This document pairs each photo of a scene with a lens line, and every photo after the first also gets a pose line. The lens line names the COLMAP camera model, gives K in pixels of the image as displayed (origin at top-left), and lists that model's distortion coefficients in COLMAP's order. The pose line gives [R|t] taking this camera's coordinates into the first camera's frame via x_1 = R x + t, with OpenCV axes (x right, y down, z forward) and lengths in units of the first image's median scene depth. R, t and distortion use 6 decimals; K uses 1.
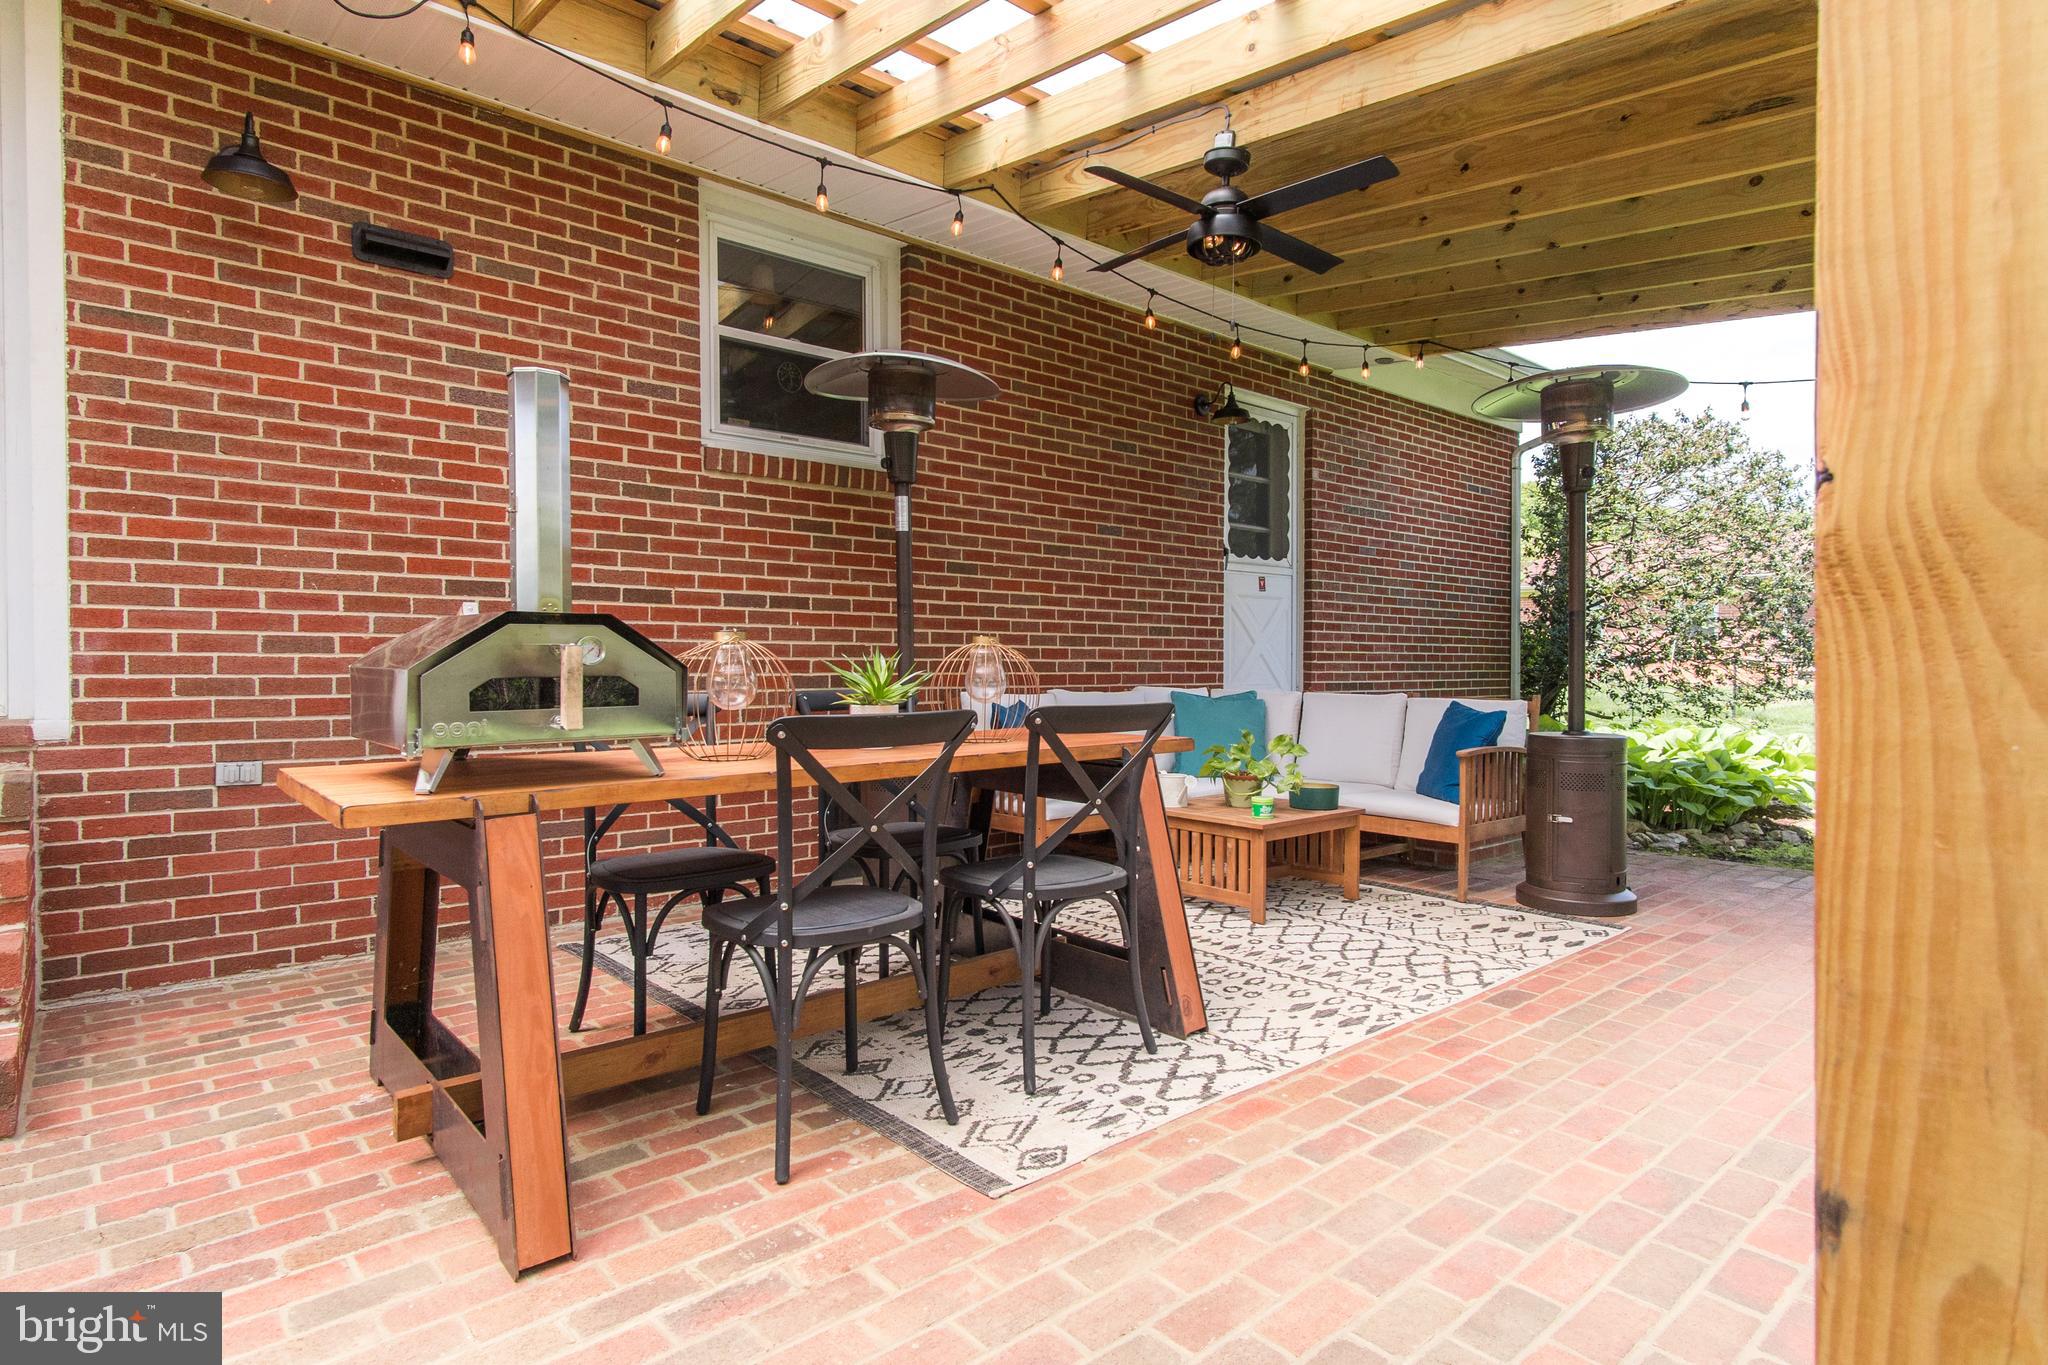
lens RADIAL K [[1078.9, 0, 1032.9], [0, 1078.9, 677.8], [0, 0, 1]] dist [0.005333, 0.002031]
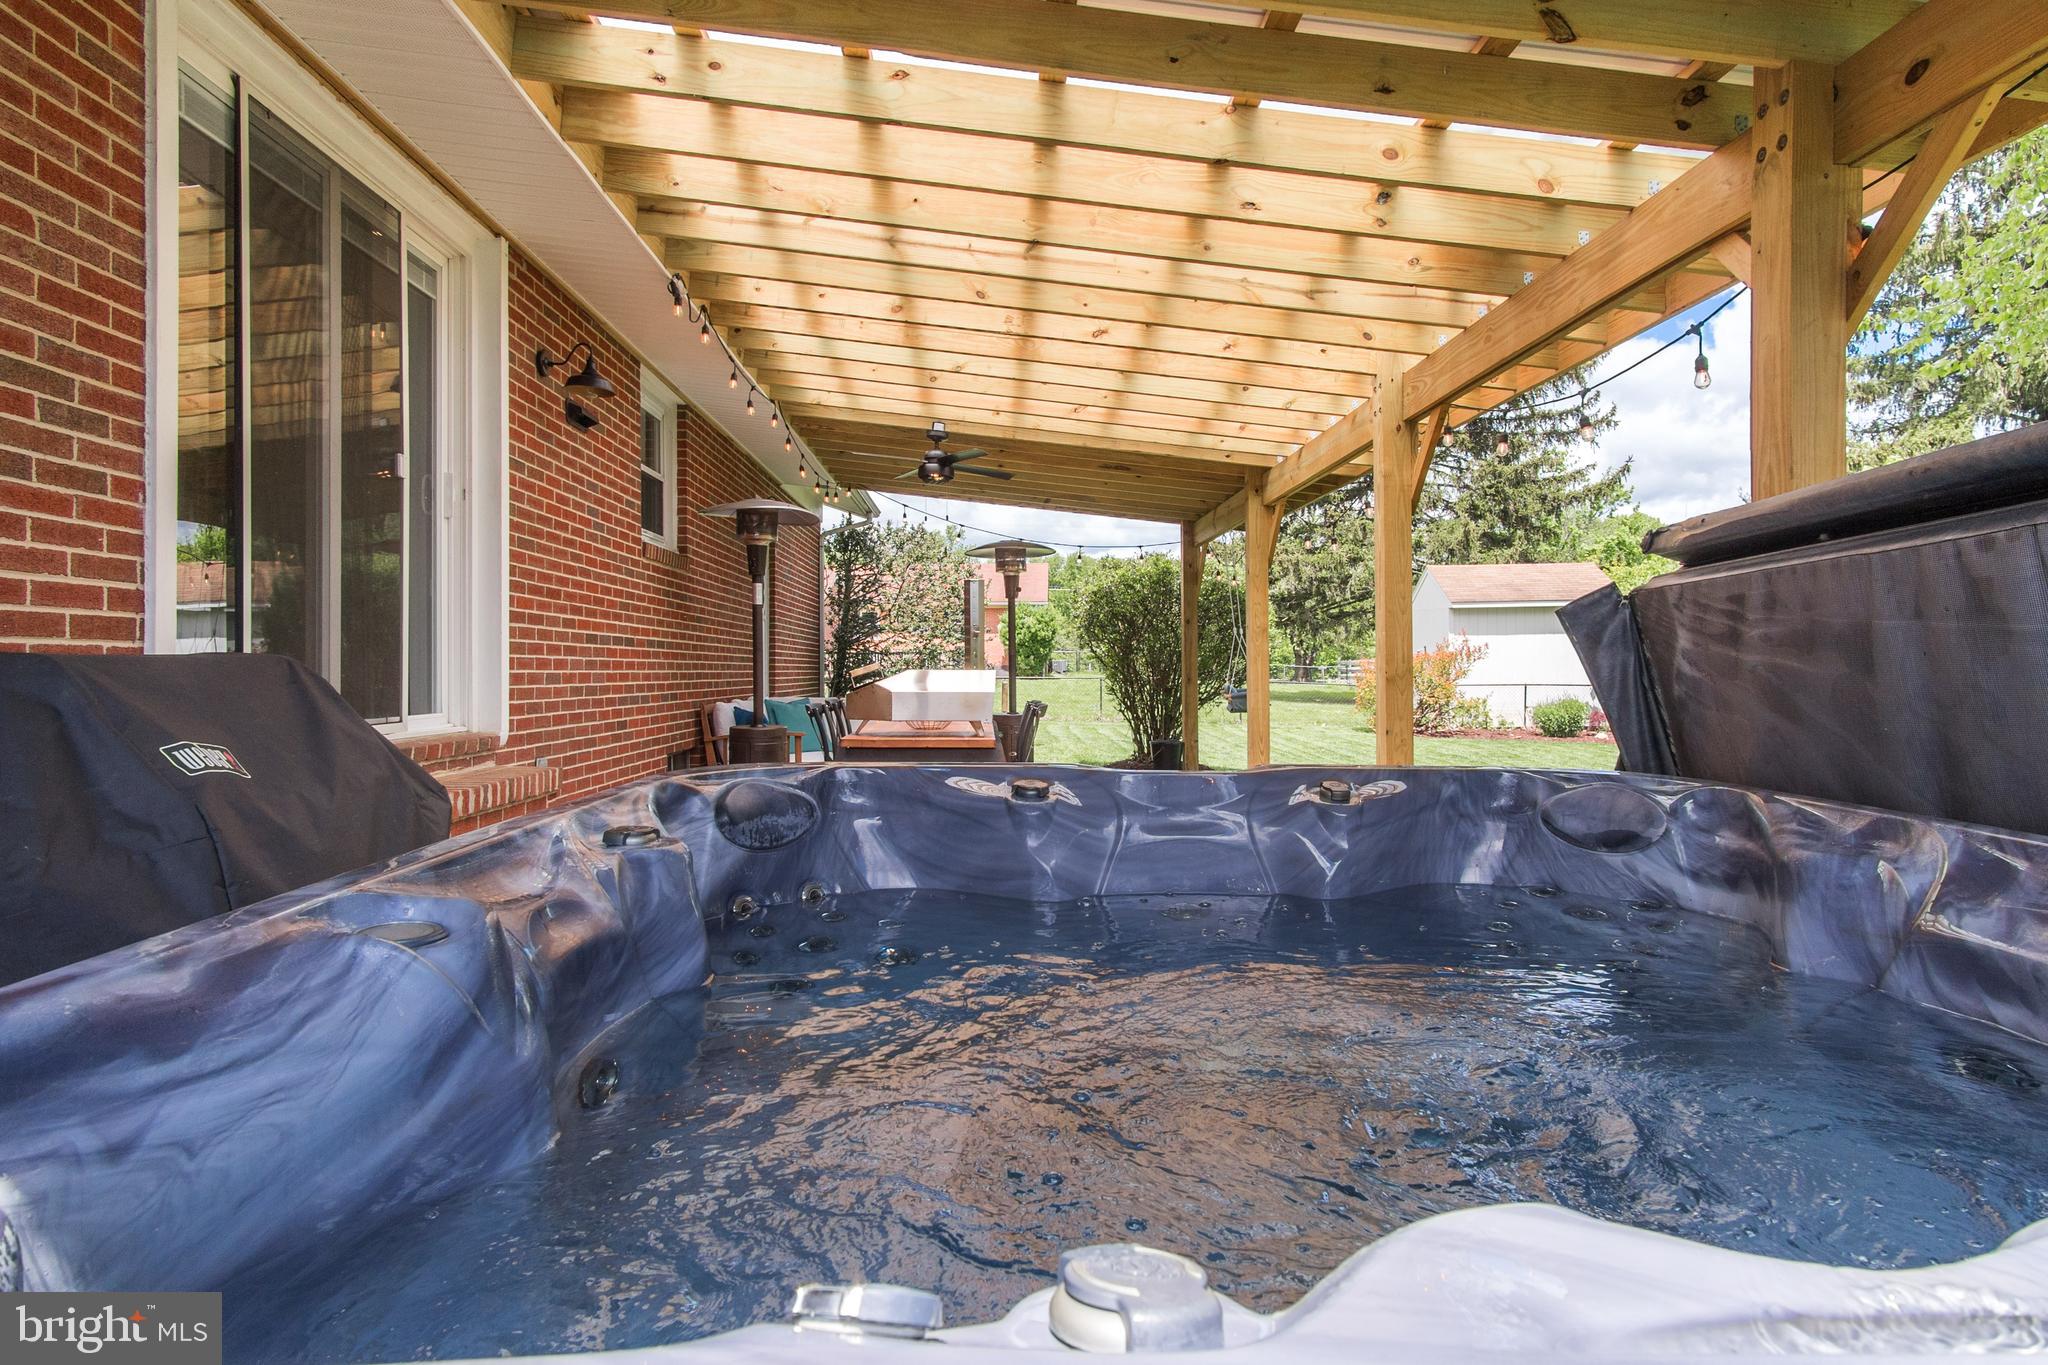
lens RADIAL K [[1095.1, 0, 1020.5], [0, 1095.1, 668.6], [0, 0, 1]] dist [0.003025, 0.002003]
pose [[0.636687, -0.002860, 0.771117, -0.837407], [0.014151, 0.999868, -0.007976, -0.013581], [-0.770993, 0.015990, 0.636643, -0.270048]]
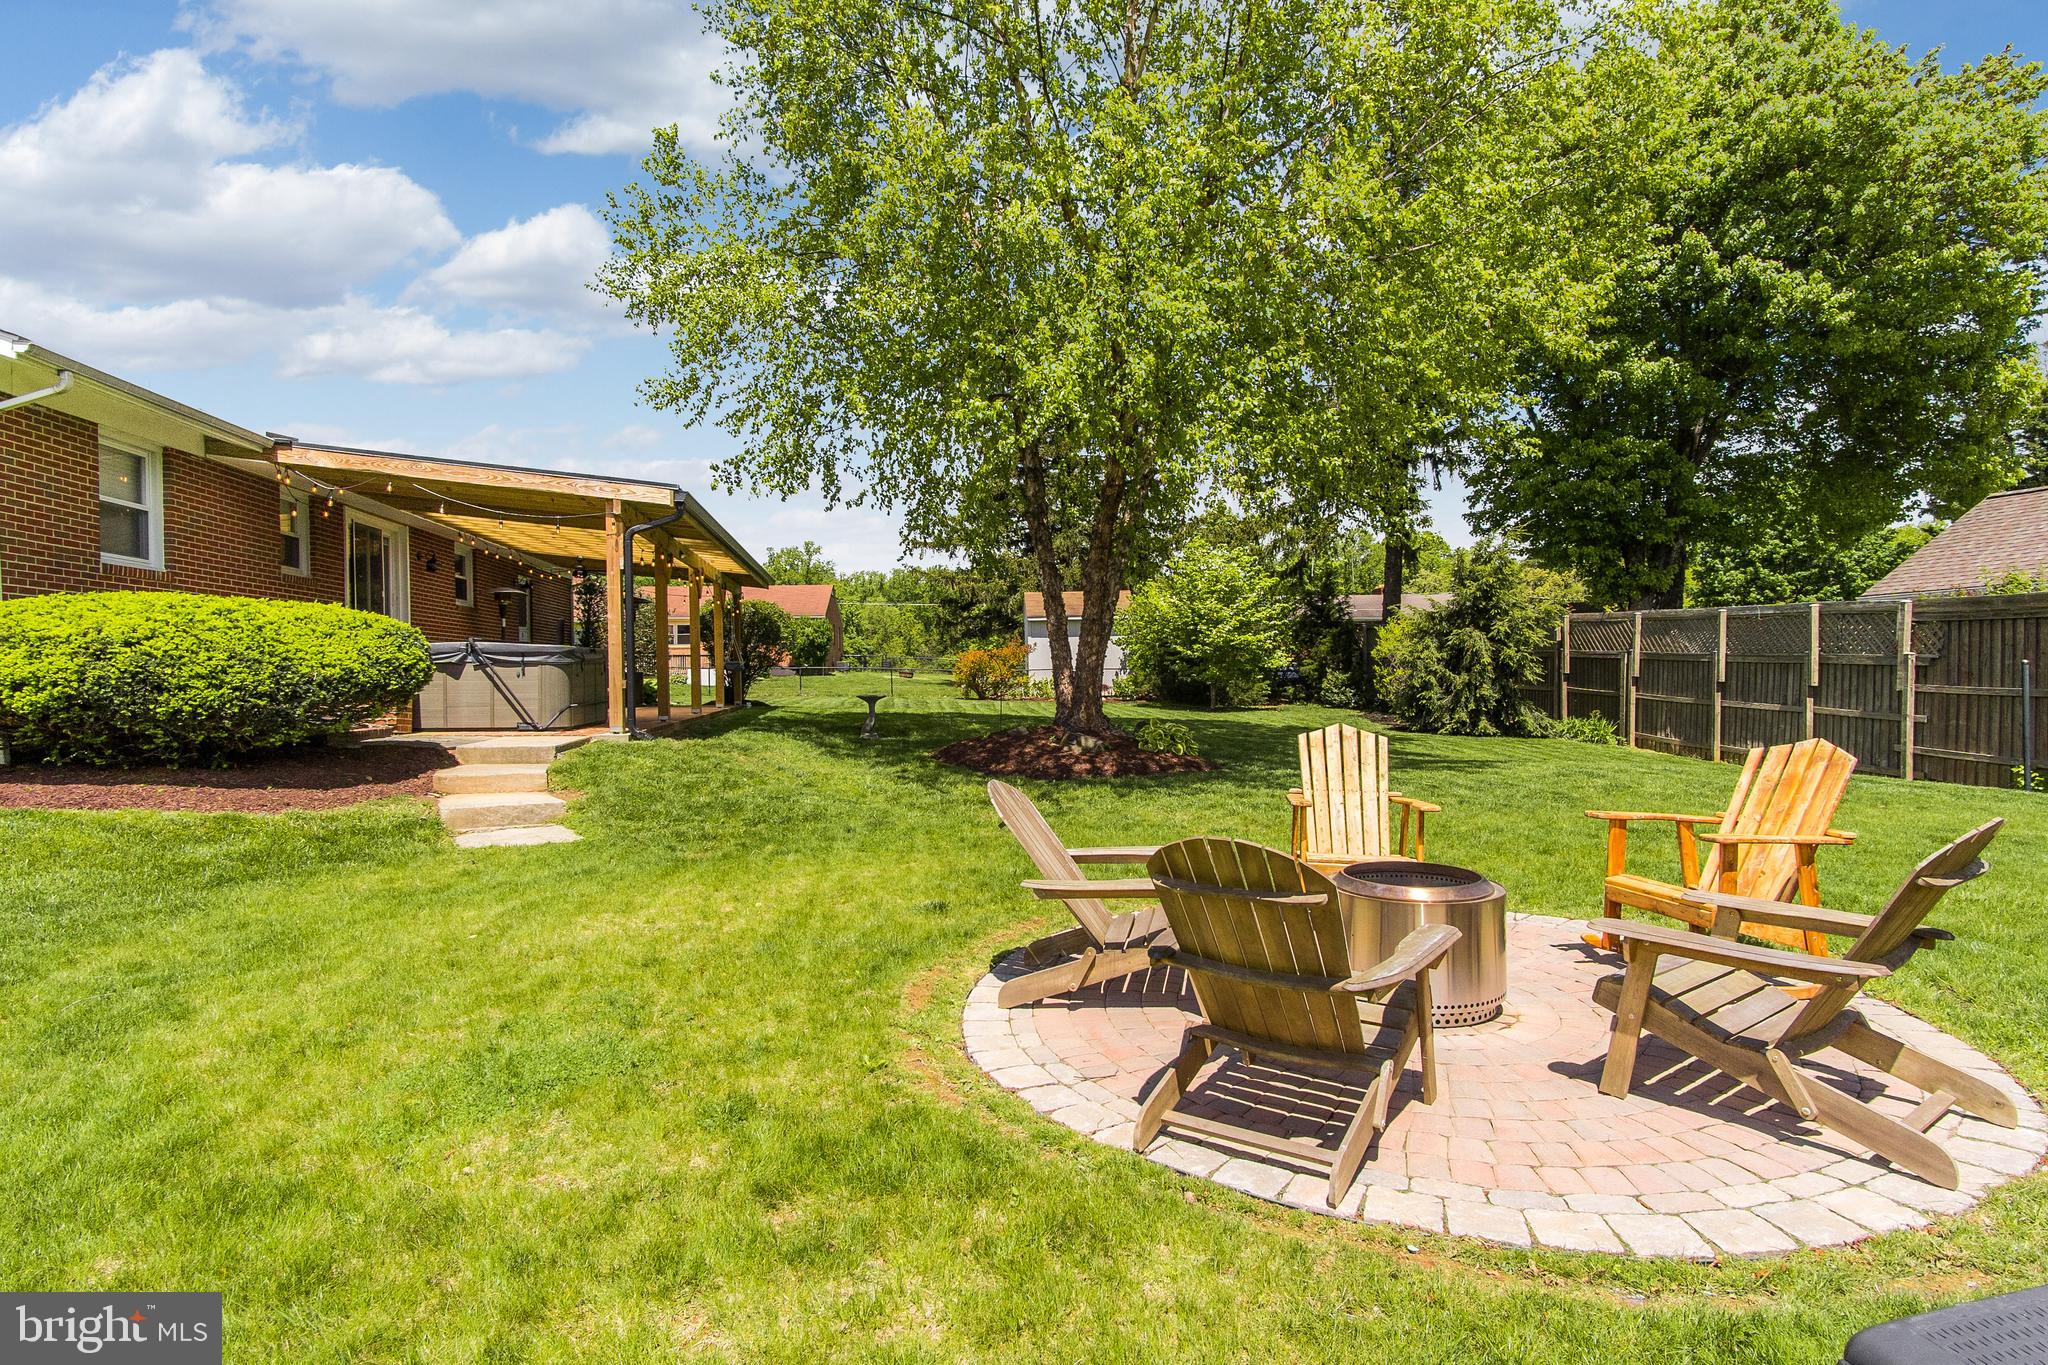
lens RADIAL K [[1080.7, 0, 1031.5], [0, 1080.7, 668.5], [0, 0, 1]] dist [0.003355, 0.000760]
pose [[0.543325, -0.004494, 0.839510, -1.911216], [0.028930, 0.999492, -0.013373, 0.110491], [-0.839024, 0.031553, 0.543179, -2.294682]]
